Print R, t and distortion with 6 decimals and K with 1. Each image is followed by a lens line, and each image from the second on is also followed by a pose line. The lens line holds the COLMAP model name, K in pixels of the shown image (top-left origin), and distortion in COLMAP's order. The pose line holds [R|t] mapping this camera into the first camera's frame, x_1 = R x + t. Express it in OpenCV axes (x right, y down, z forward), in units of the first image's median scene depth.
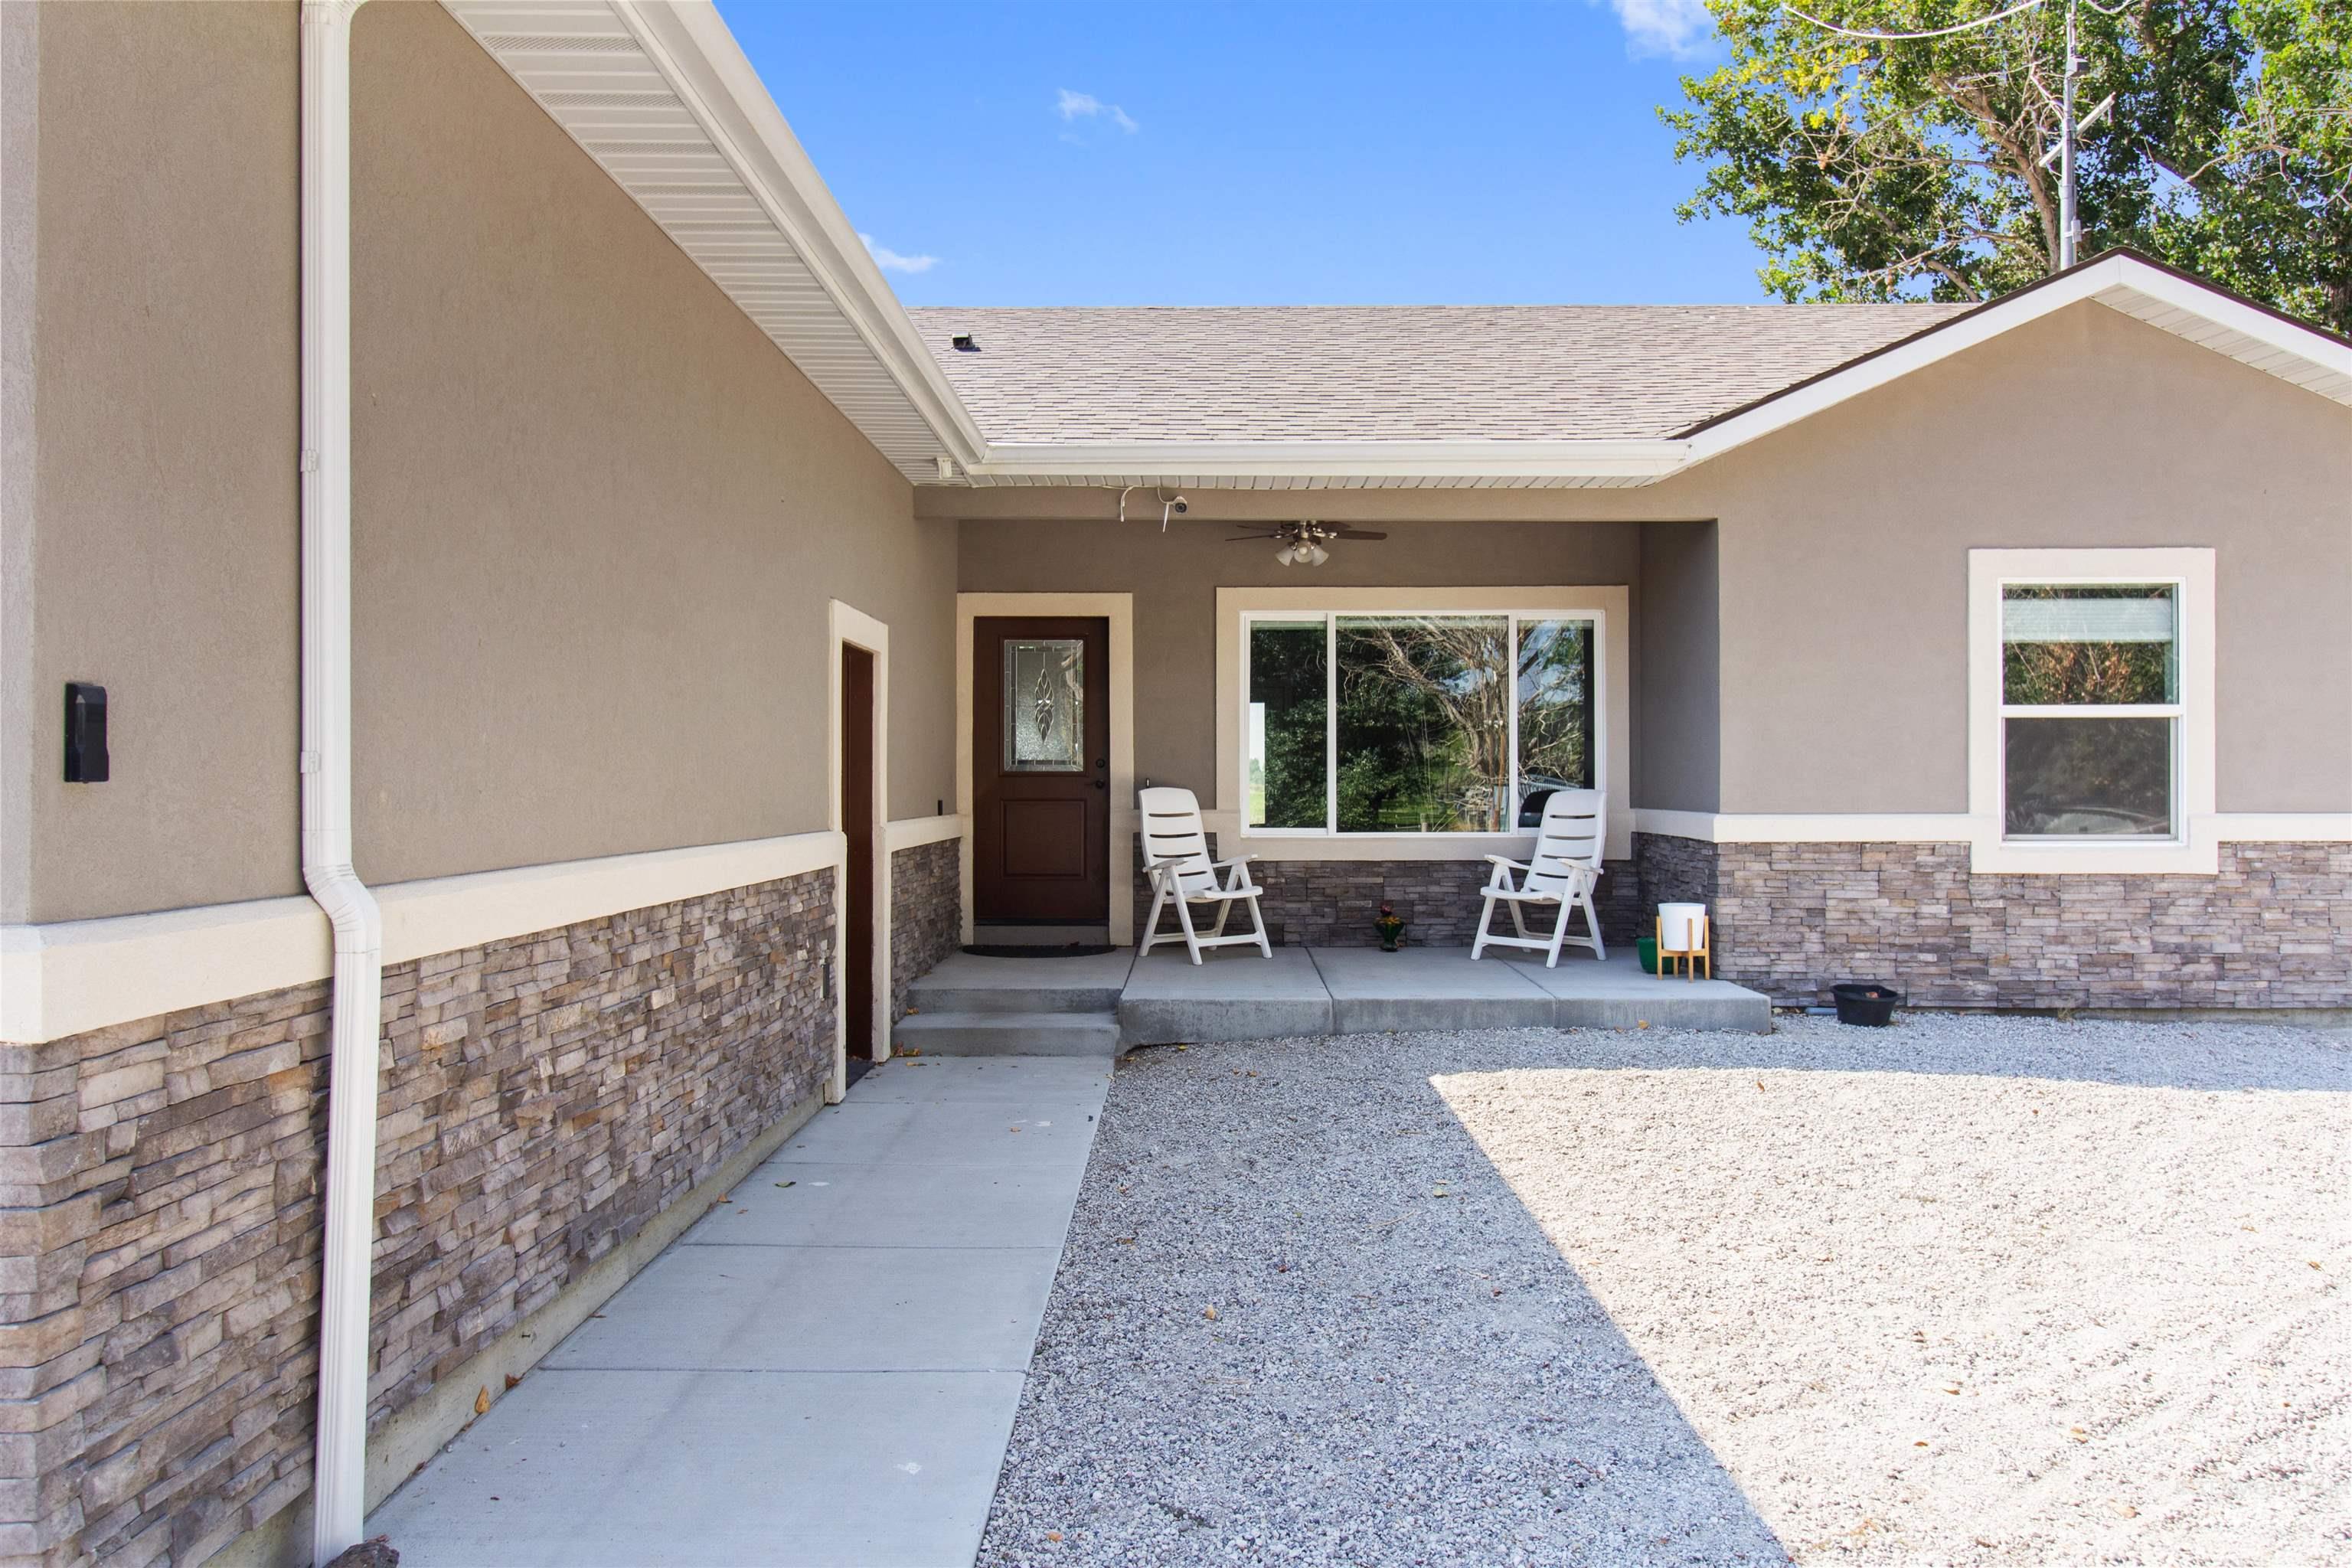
lens RADIAL K [[1628.5, 0, 1182.3], [0, 1628.5, 780.2], [0, 0, 1]] dist [0.007031, 0.000817]
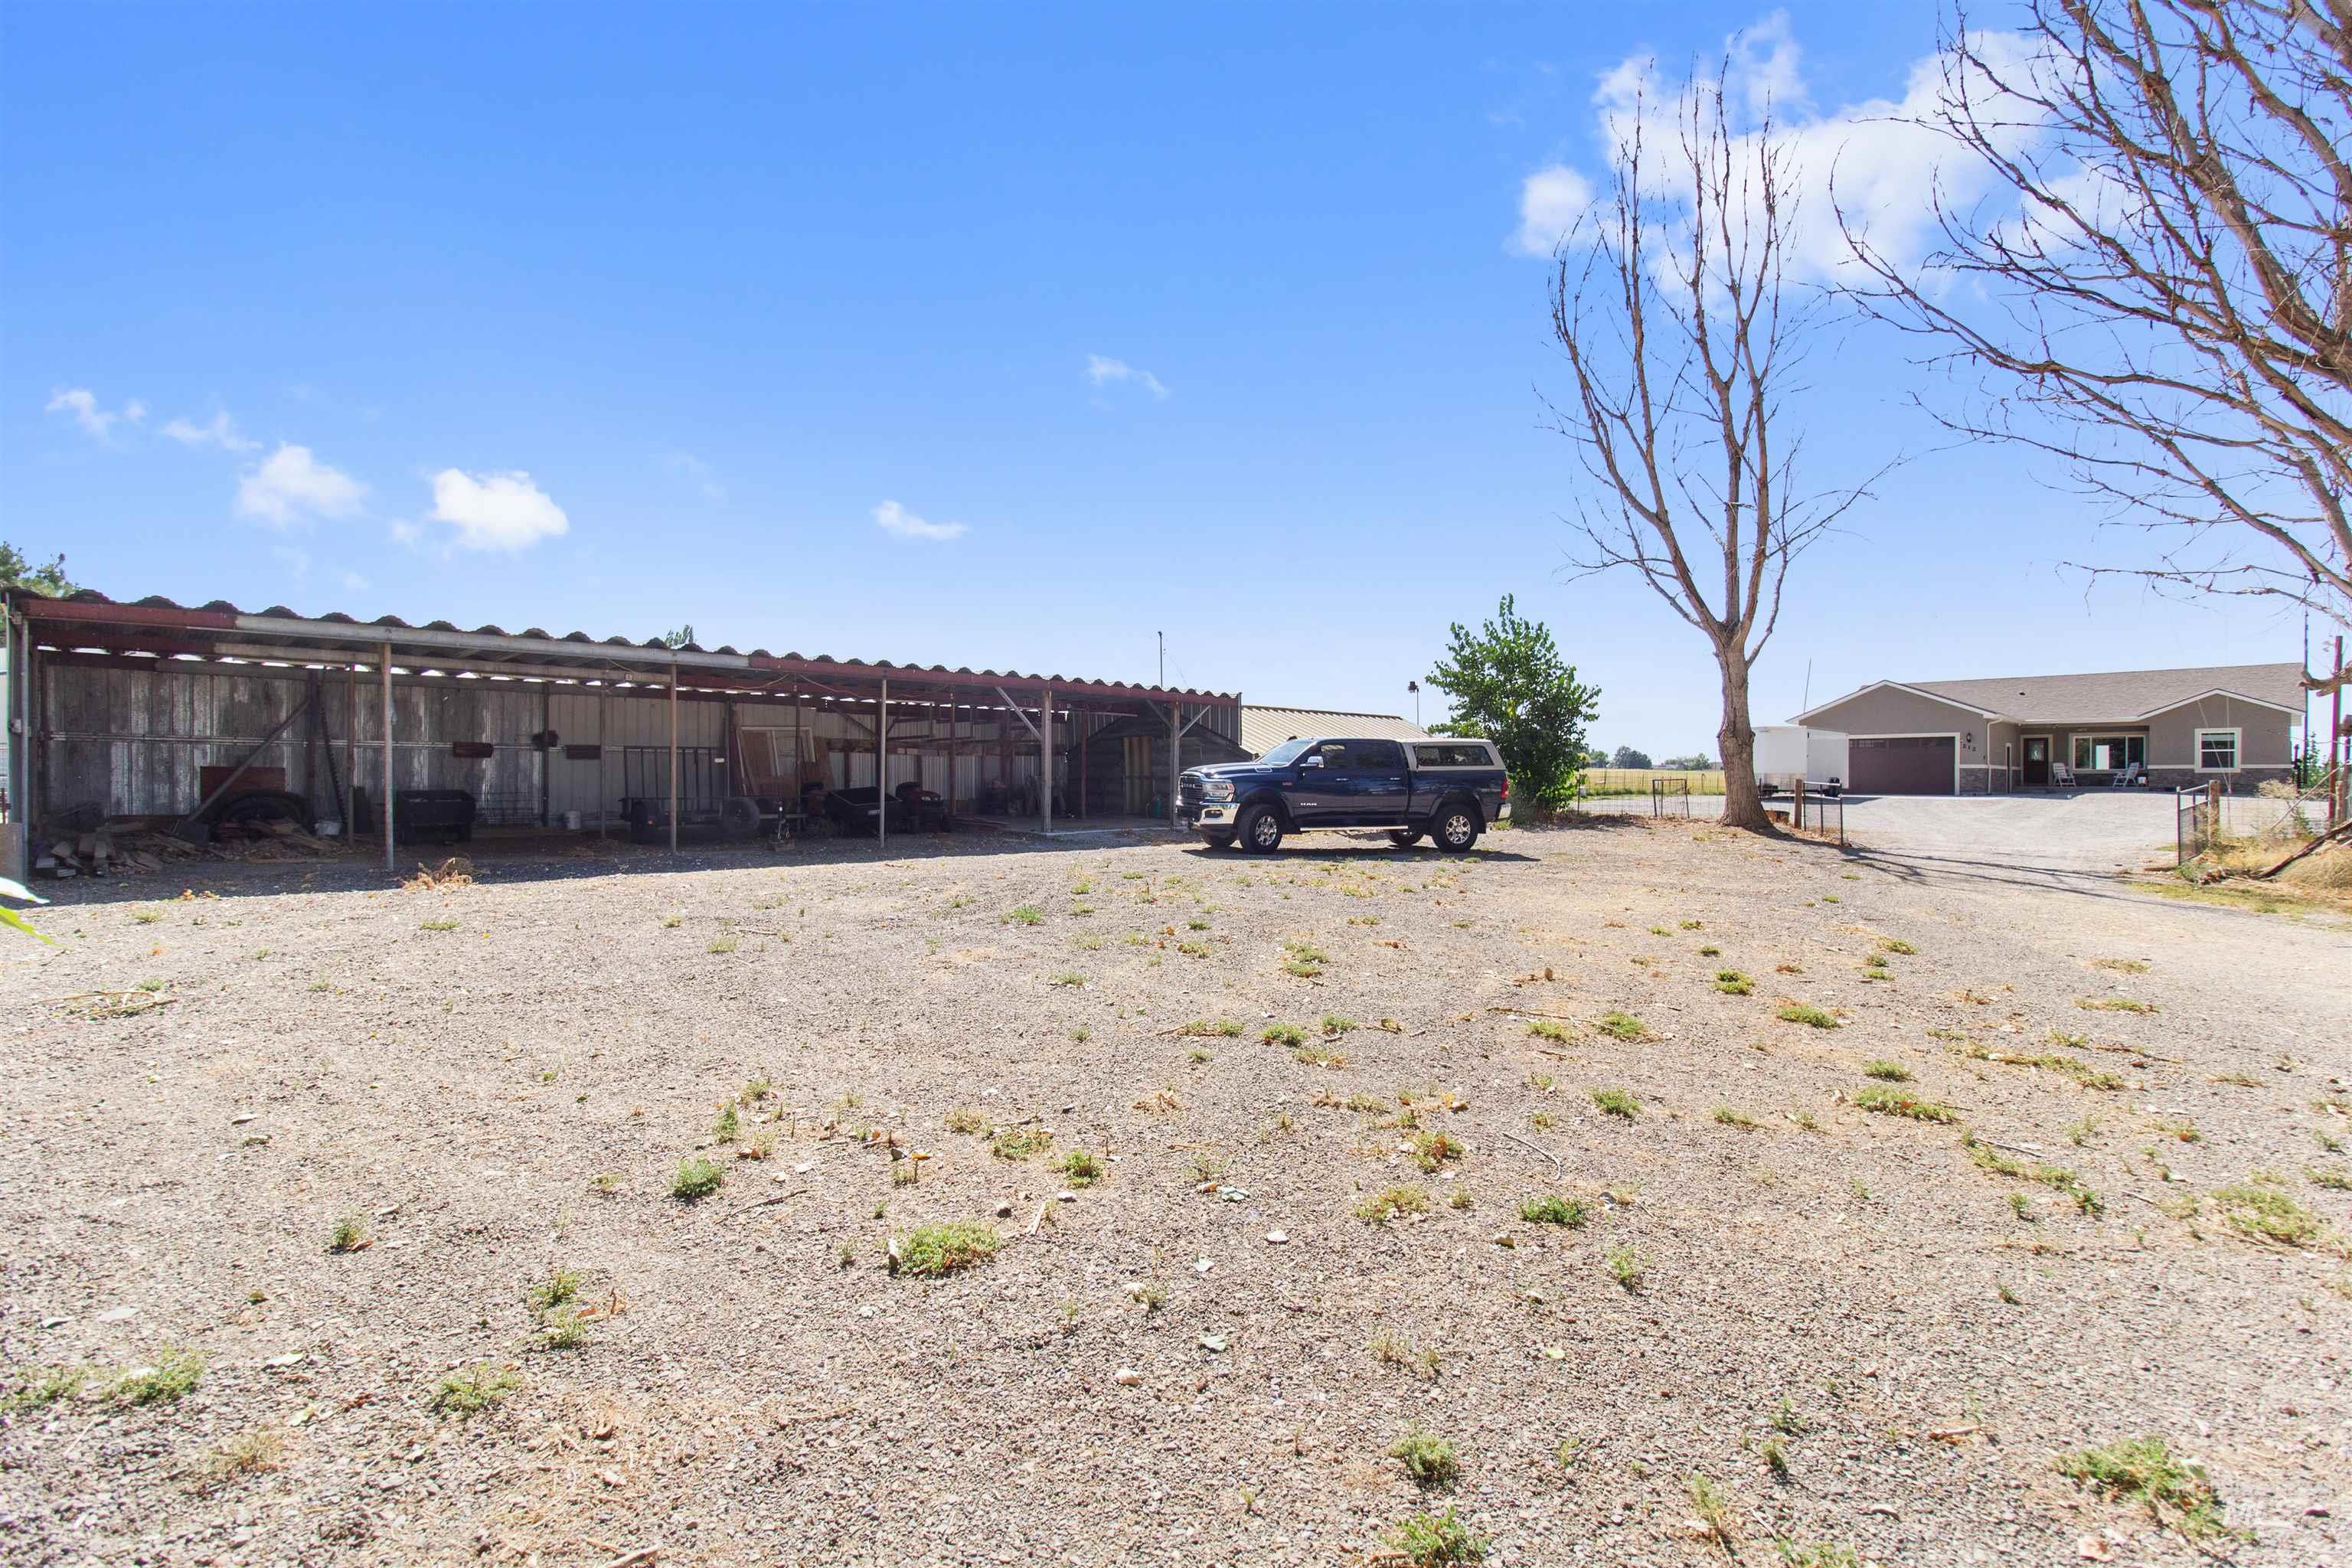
lens RADIAL K [[1093.1, 0, 1175.1], [0, 1093.1, 788.7], [0, 0, 1]] dist [0.007116, -0.000925]
pose [[0.712051, 0.007496, -0.702087, 0.689874], [-0.001648, 0.999958, 0.009005, 0.091785], [0.702125, -0.005255, 0.712034, -5.761328]]
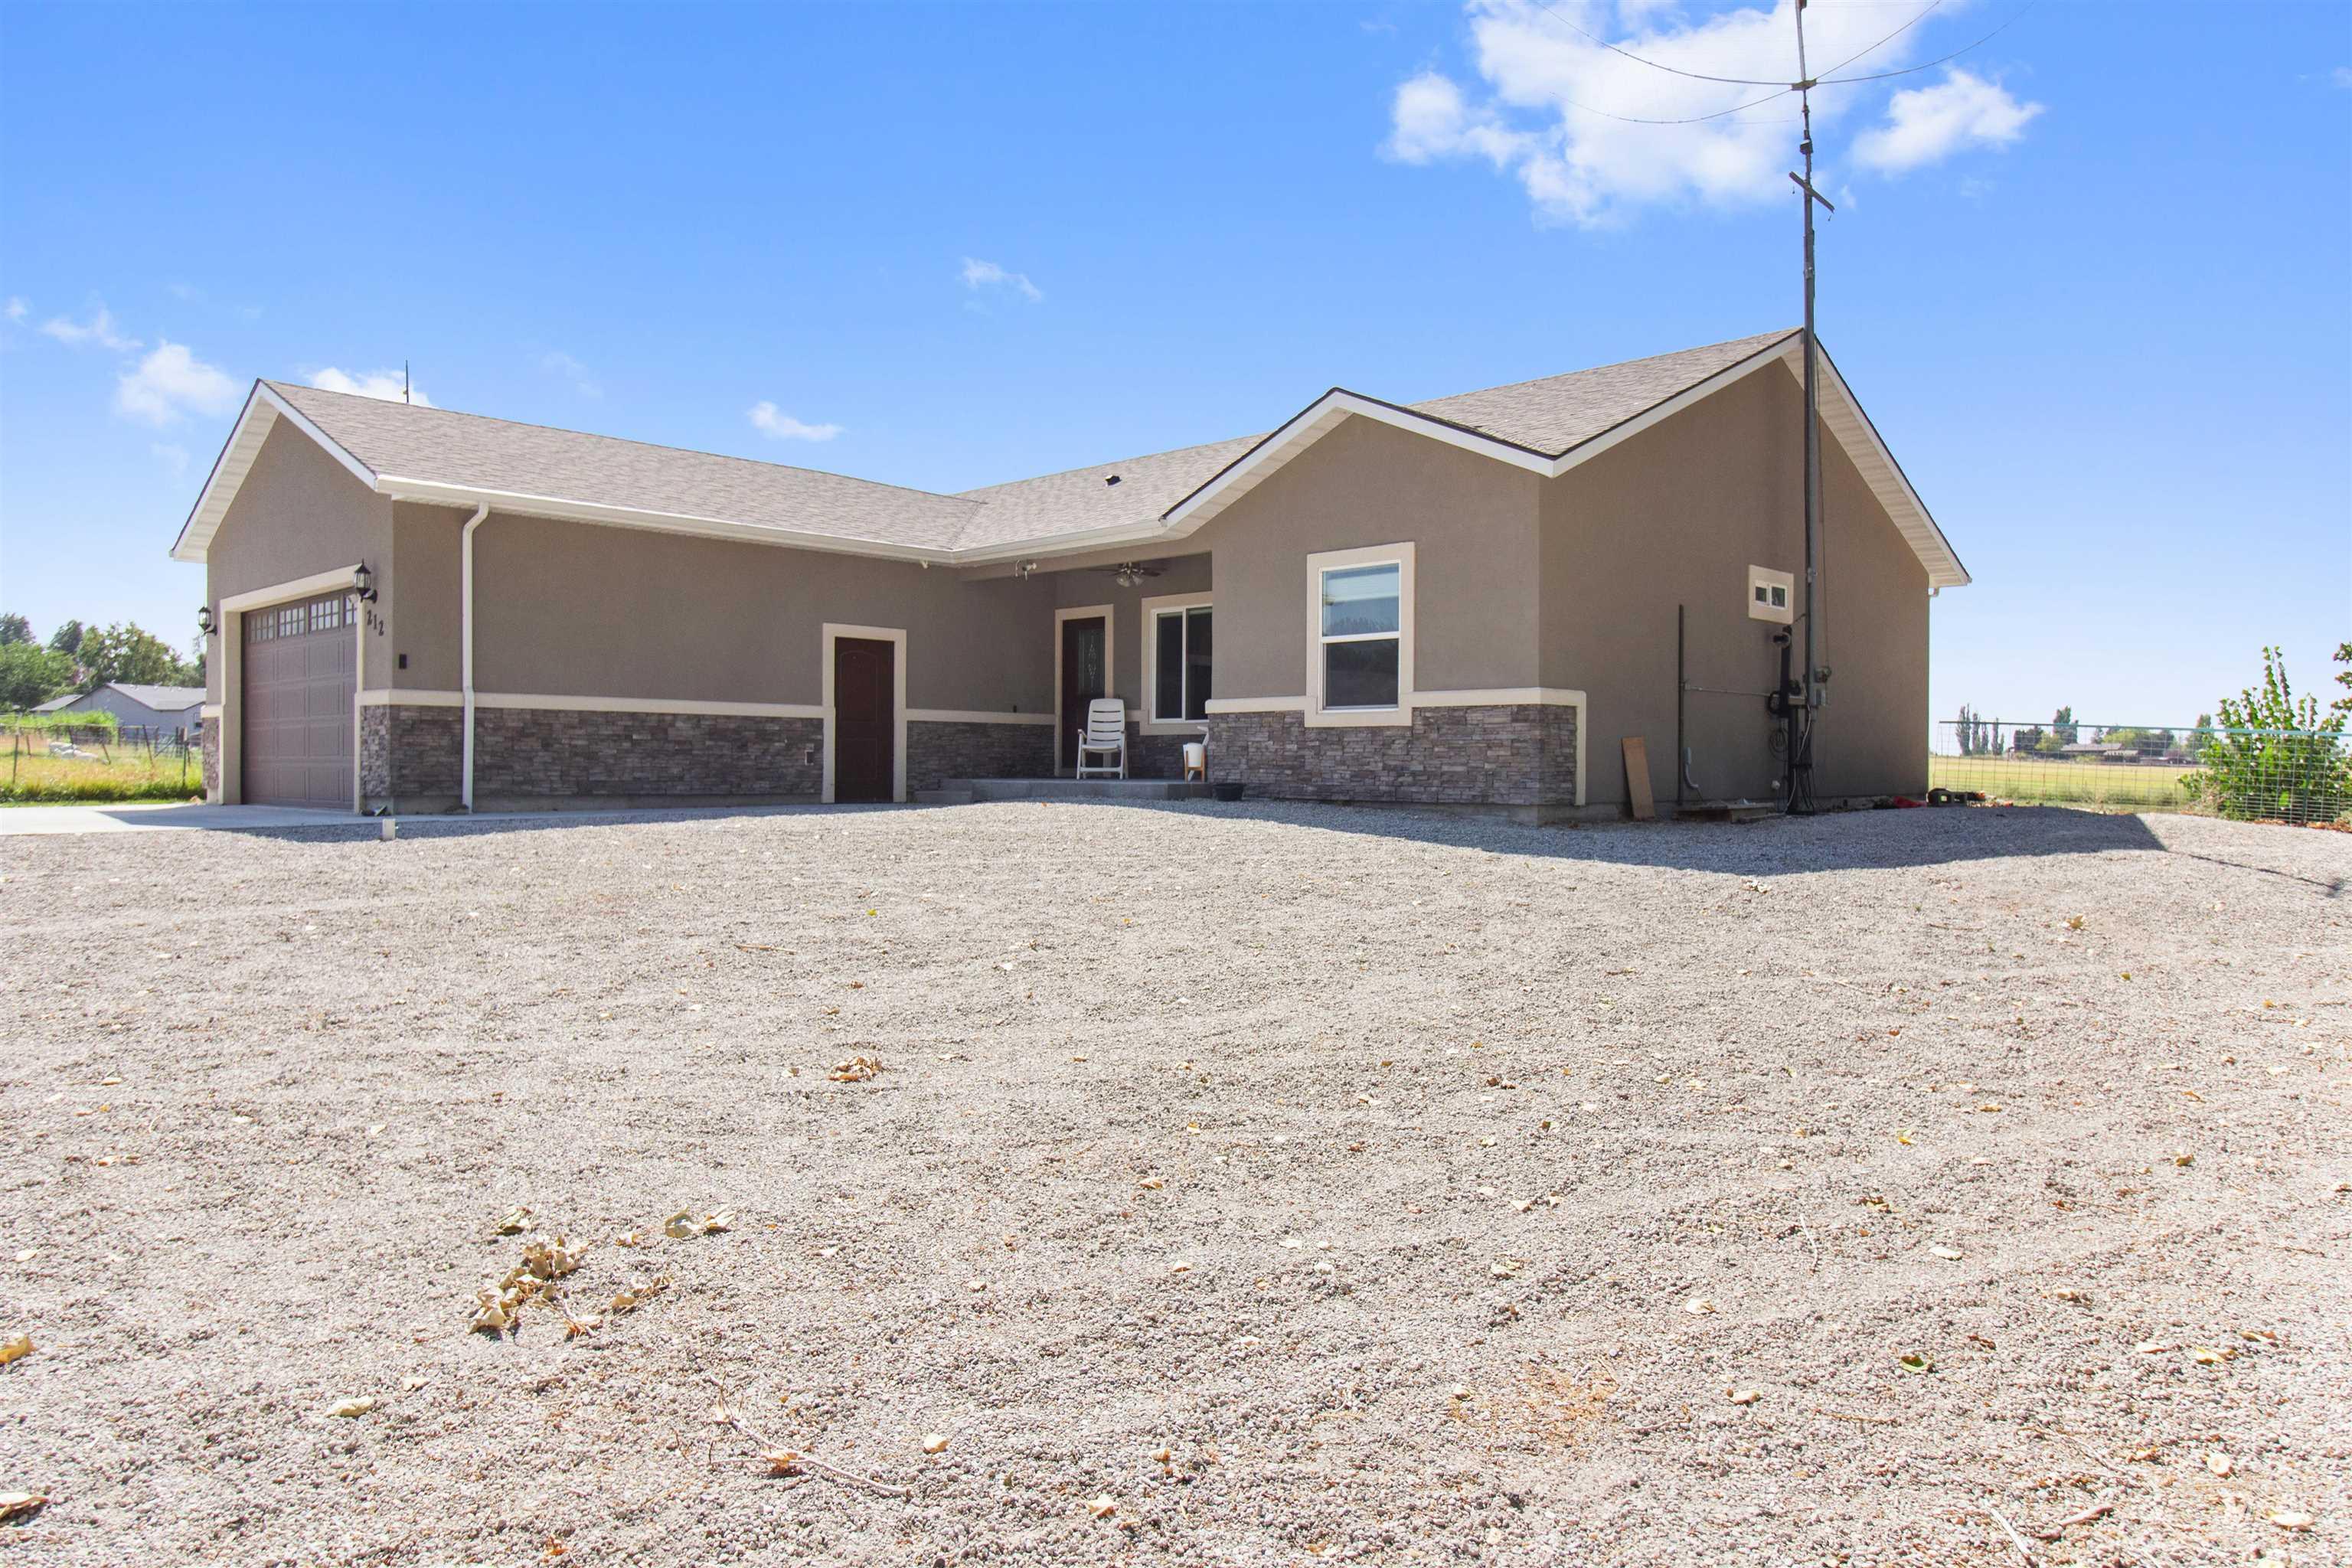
lens RADIAL K [[1496.9, 0, 1189.3], [0, 1496.9, 775.8], [0, 0, 1]] dist [0.031088, -0.000730]
pose [[0.725200, 0.009273, -0.688476, 1.572892], [-0.003764, 0.999948, 0.009504, 0.096758], [0.688528, -0.004300, 0.725197, -0.342860]]
